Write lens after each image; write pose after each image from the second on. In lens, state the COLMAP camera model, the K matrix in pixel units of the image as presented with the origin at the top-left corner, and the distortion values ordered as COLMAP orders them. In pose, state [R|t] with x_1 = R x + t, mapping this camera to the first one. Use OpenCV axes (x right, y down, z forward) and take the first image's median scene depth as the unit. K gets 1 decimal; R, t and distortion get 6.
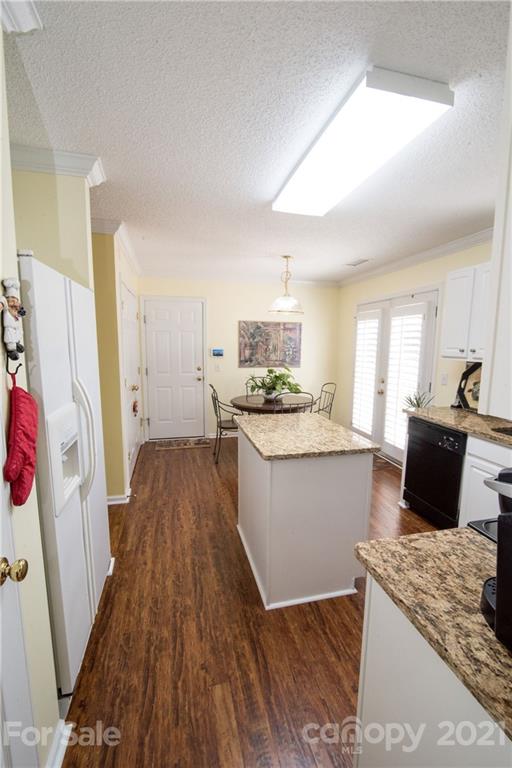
lens RADIAL K [[352.8, 0, 255.8], [0, 352.8, 386.5], [0, 0, 1]] dist [-0.013381, -0.000369]
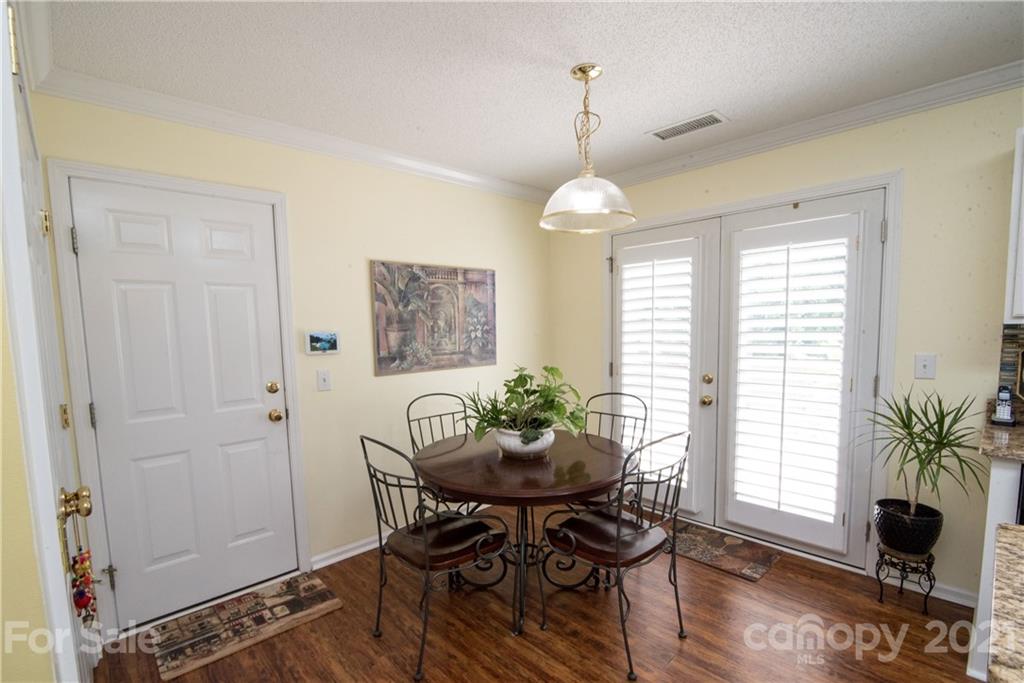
lens RADIAL K [[470.4, 0, 492.4], [0, 470.4, 366.0], [0, 0, 1]] dist [-0.013381, -0.000369]
pose [[0.873627, -0.074829, 0.480808, -0.191285], [0.094078, 0.995436, -0.016017, -0.043931], [-0.477415, 0.059227, 0.876680, 0.467667]]
